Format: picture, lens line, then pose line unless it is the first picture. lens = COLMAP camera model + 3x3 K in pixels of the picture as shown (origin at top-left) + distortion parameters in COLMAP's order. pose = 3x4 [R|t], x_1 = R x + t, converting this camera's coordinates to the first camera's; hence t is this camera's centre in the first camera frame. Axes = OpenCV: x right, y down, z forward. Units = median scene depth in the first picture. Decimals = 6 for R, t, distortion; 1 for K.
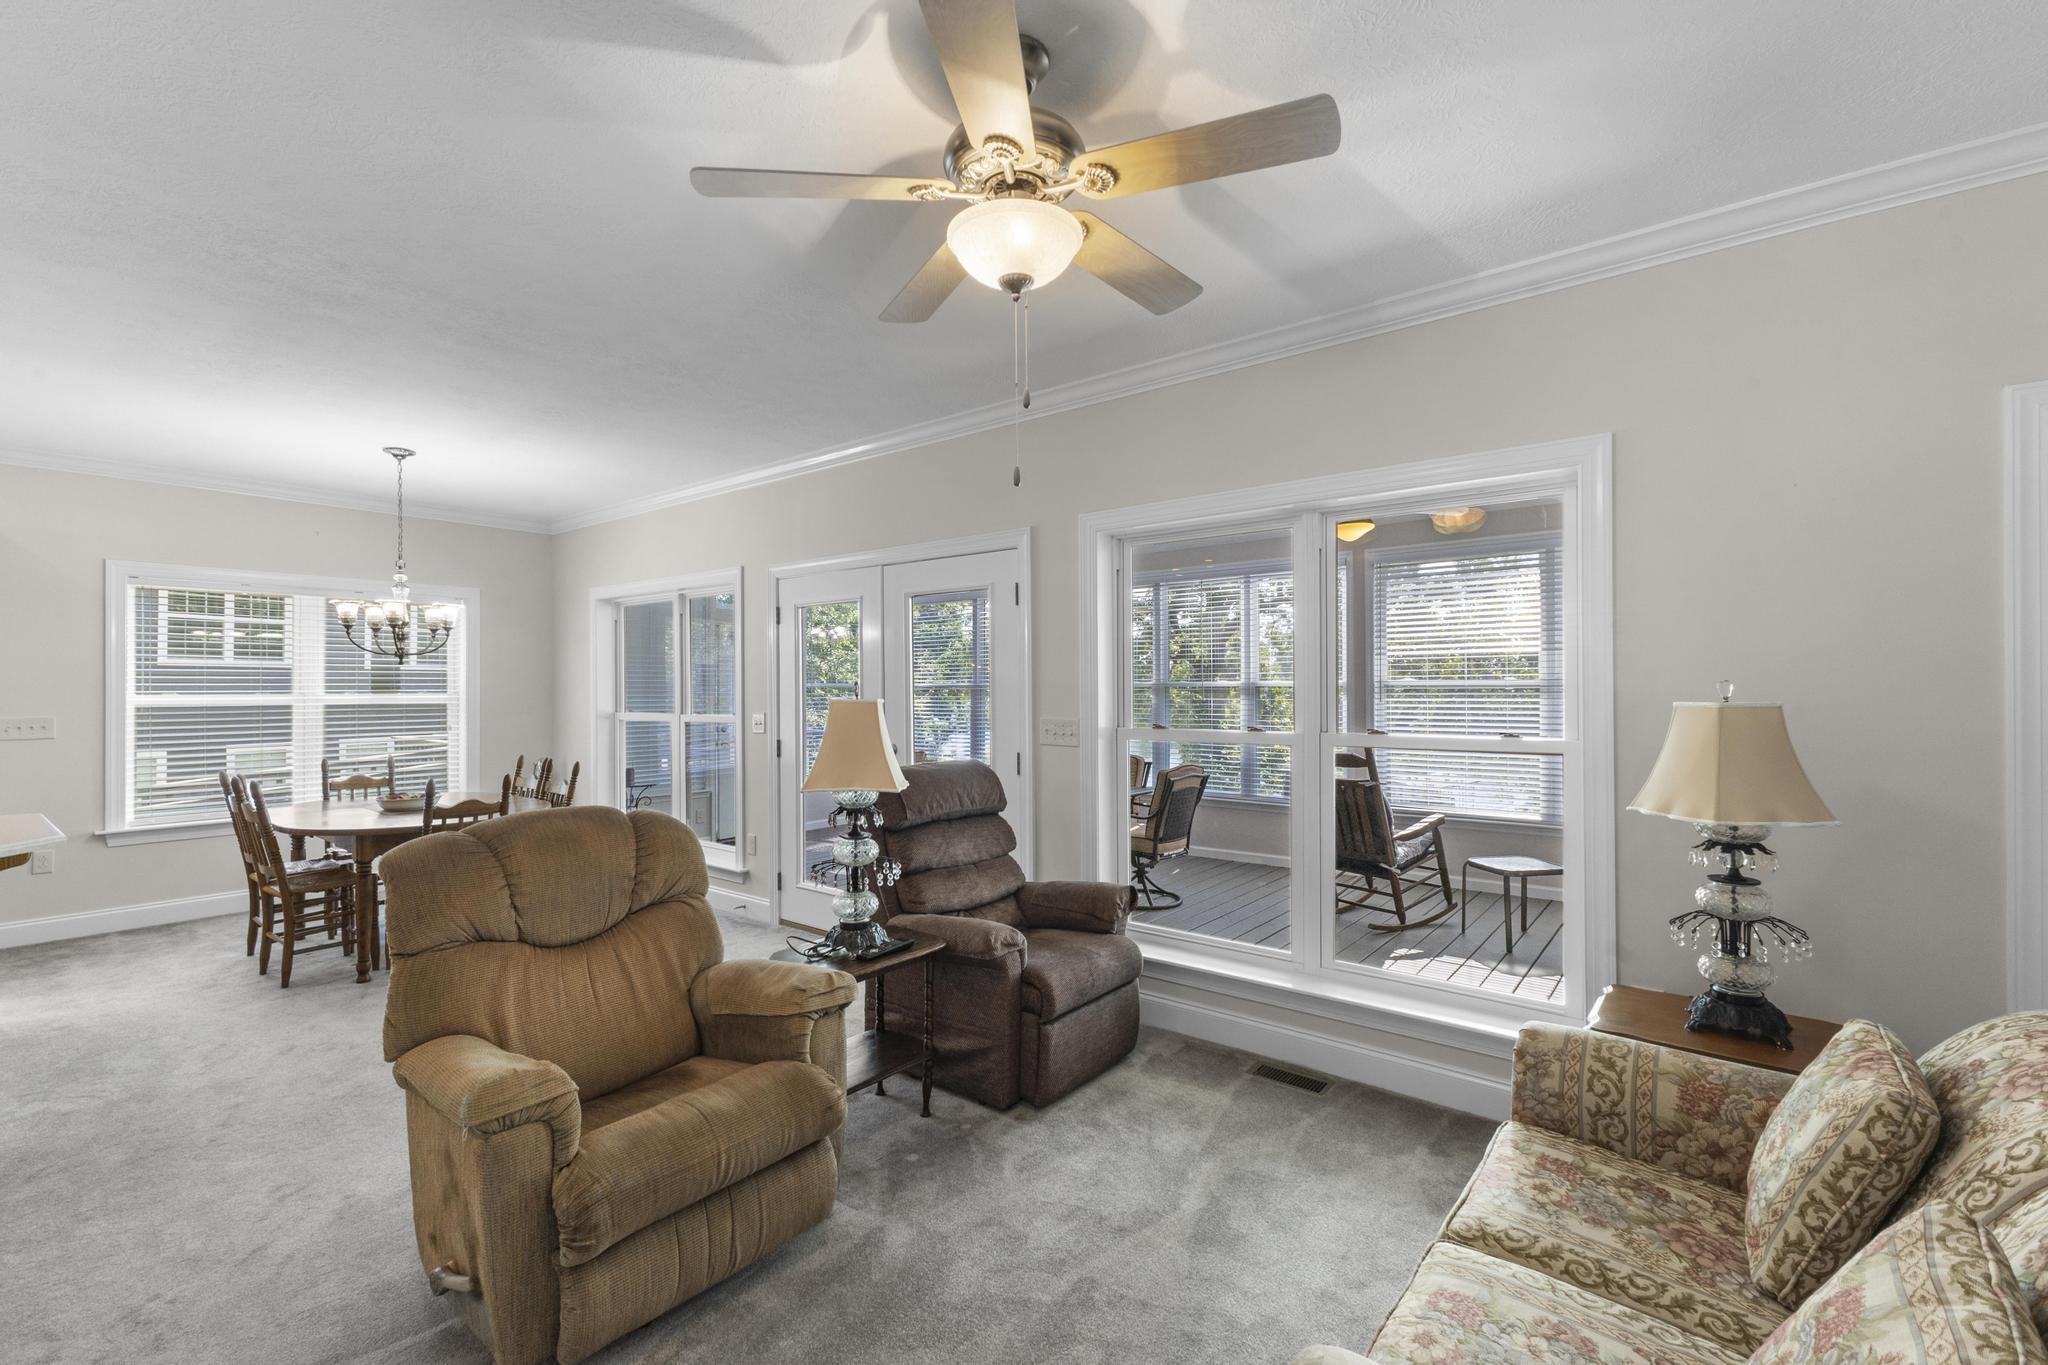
lens RADIAL K [[882.6, 0, 1018.9], [0, 882.6, 692.7], [0, 0, 1]] dist [0.000072, -0.000229]
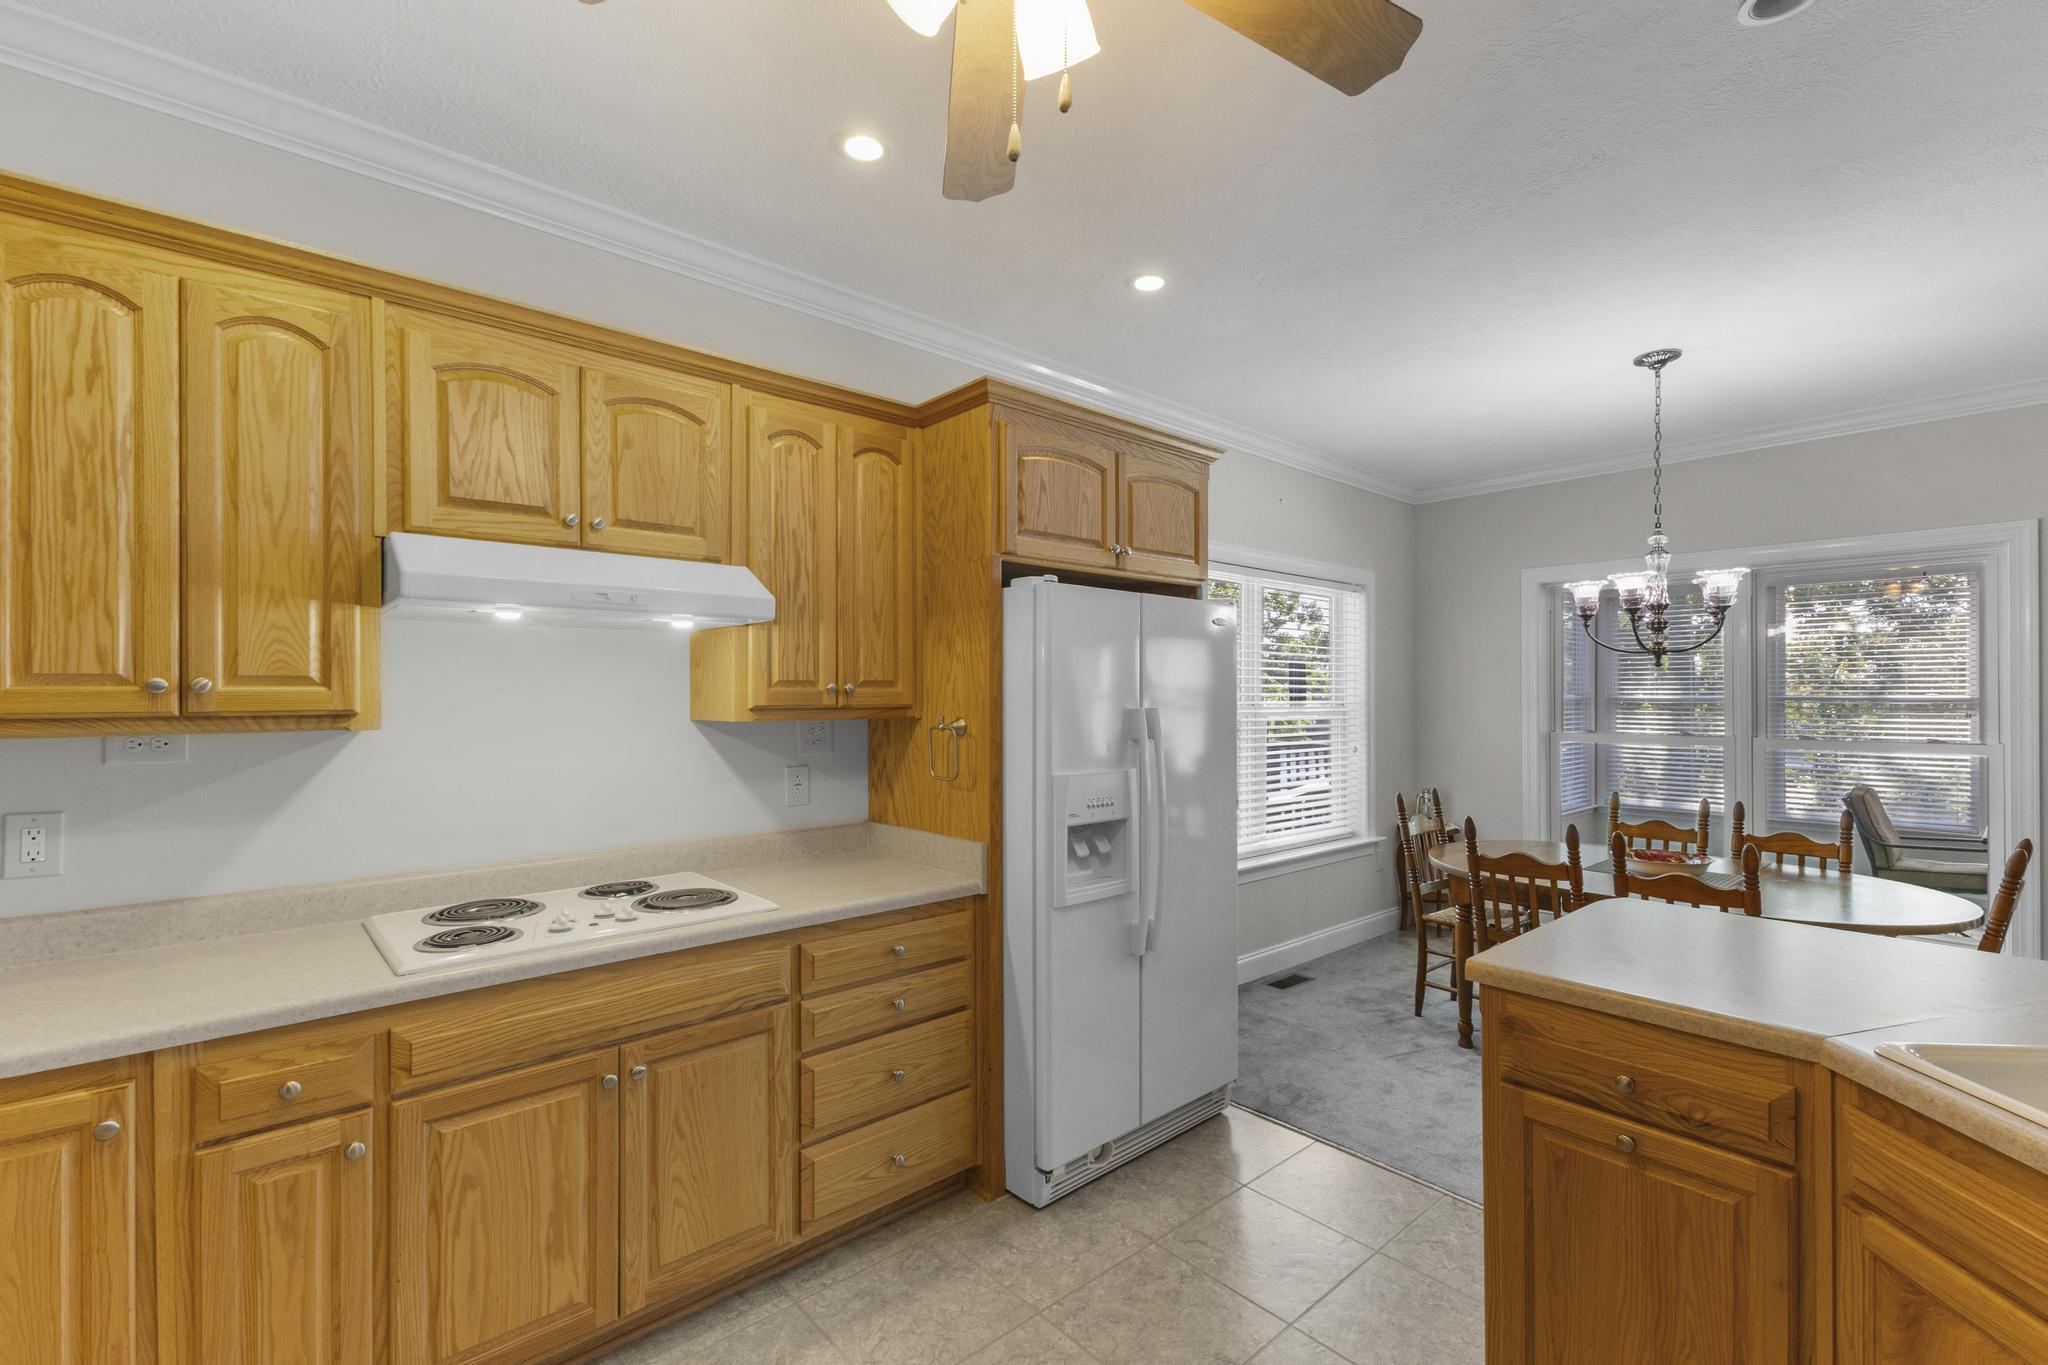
lens RADIAL K [[885.1, 0, 1033.3], [0, 885.1, 696.4], [0, 0, 1]] dist [0.002392, -0.000114]
pose [[0.986507, 0.004987, -0.163640, -0.985144], [-0.005774, 0.999974, -0.004337, -0.002379], [0.163615, 0.005223, 0.986511, 0.220059]]
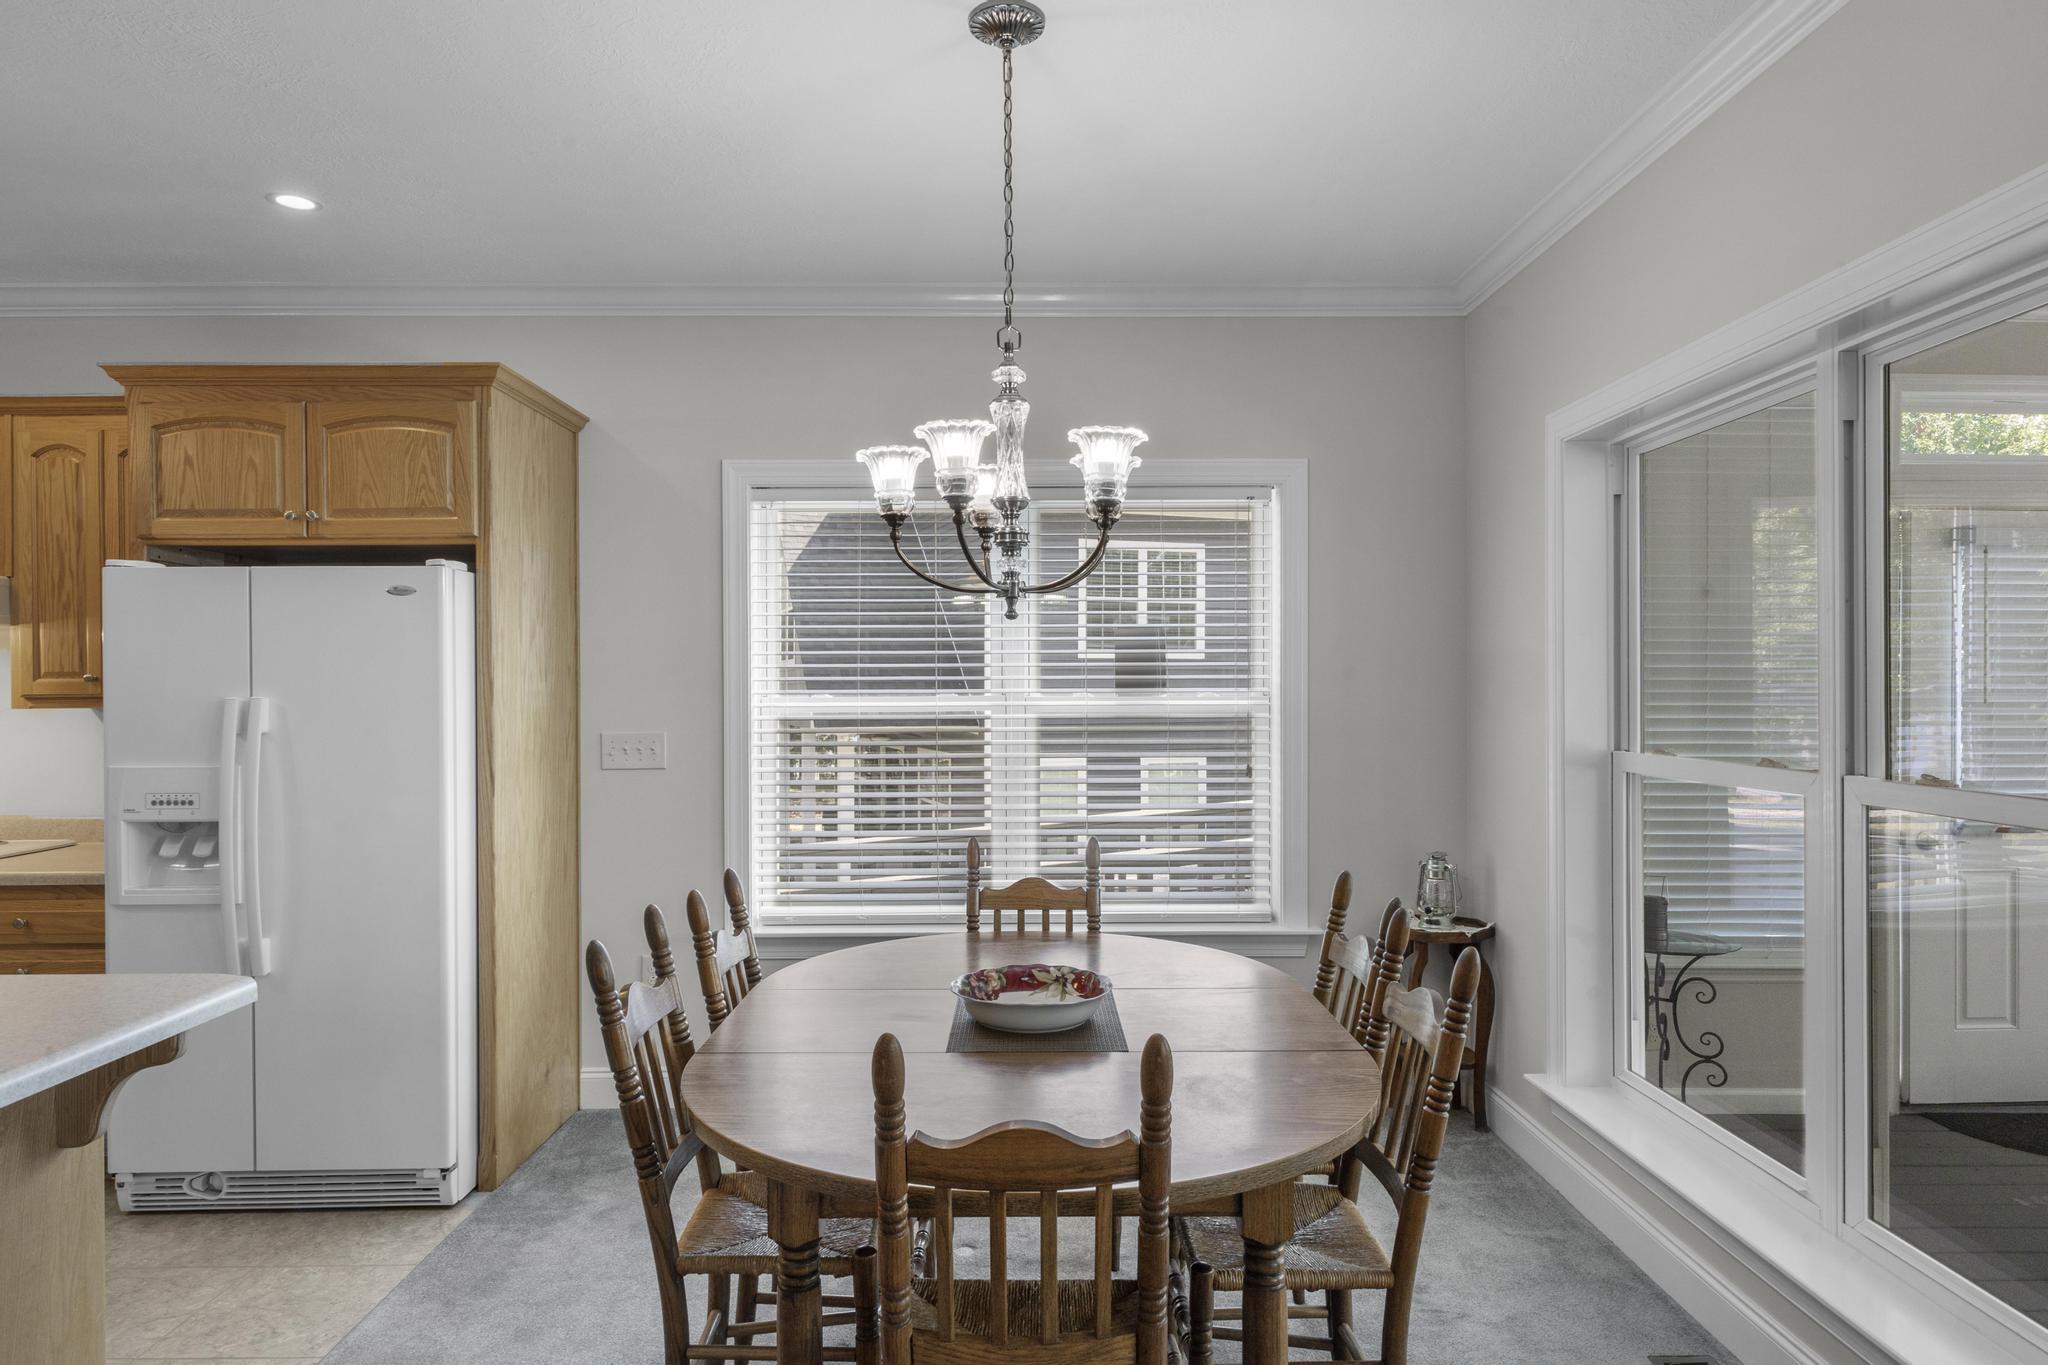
lens RADIAL K [[1223.7, 0, 1024.1], [0, 1223.7, 697.1], [0, 0, 1]] dist [0.002172, 0.000092]
pose [[0.633793, 0.007715, -0.773464, -0.287433], [-0.001014, 0.999958, 0.009144, -0.004614], [0.773502, -0.005011, 0.633774, 0.638225]]
